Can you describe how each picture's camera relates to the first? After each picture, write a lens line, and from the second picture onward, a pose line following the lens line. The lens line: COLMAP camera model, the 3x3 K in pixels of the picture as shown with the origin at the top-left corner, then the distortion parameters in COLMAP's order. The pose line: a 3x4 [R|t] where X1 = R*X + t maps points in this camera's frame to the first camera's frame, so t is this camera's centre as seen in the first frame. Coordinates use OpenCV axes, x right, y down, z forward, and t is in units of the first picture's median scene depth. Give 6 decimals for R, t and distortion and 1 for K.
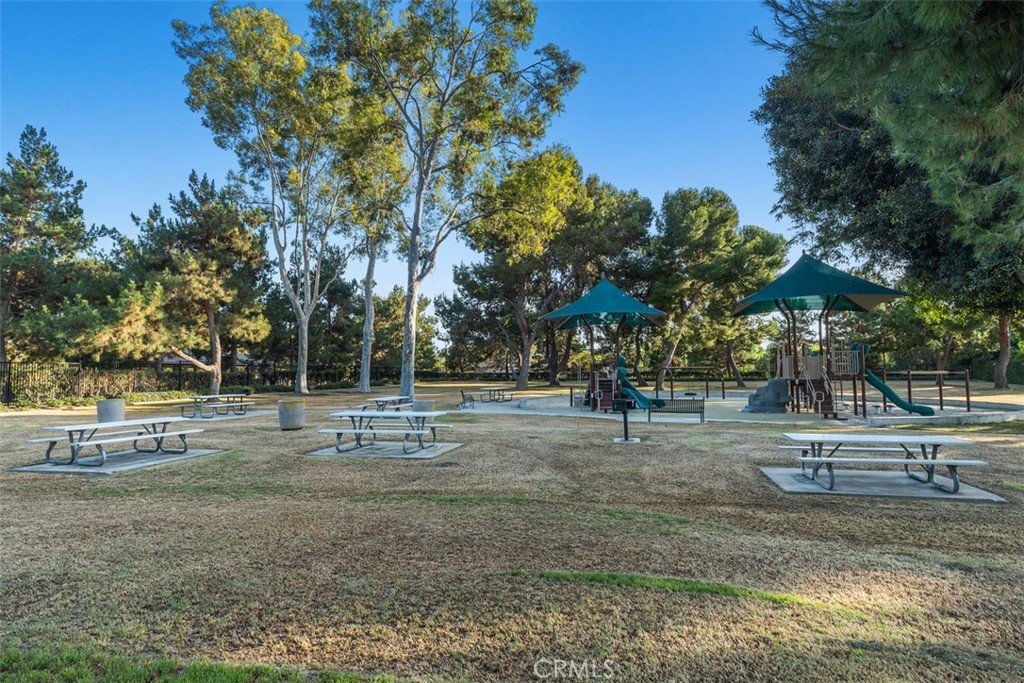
lens RADIAL K [[585.4, 0, 512.0], [0, 585.4, 341.5], [0, 0, 1]] dist [0.017656, -0.000049]
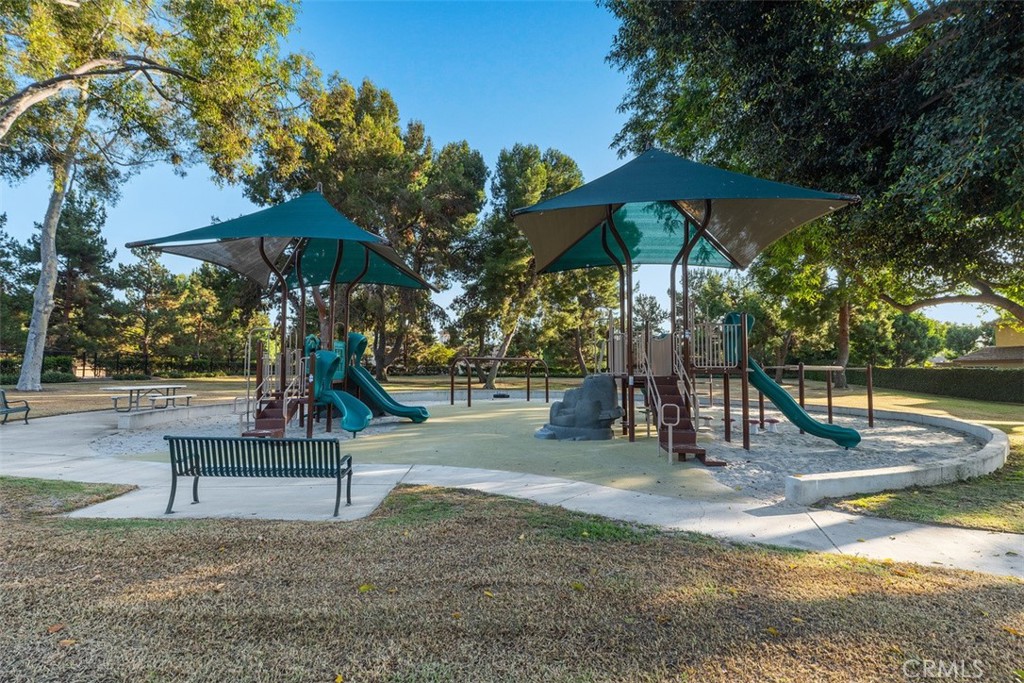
lens RADIAL K [[539.0, 0, 512.0], [0, 539.0, 341.5], [0, 0, 1]] dist [-0.001524, -0.000194]
pose [[0.979273, 0.023756, 0.201147, 0.134019], [-0.024347, 0.999703, 0.000466, 0.016804], [-0.201076, -0.005354, 0.979561, 0.260260]]
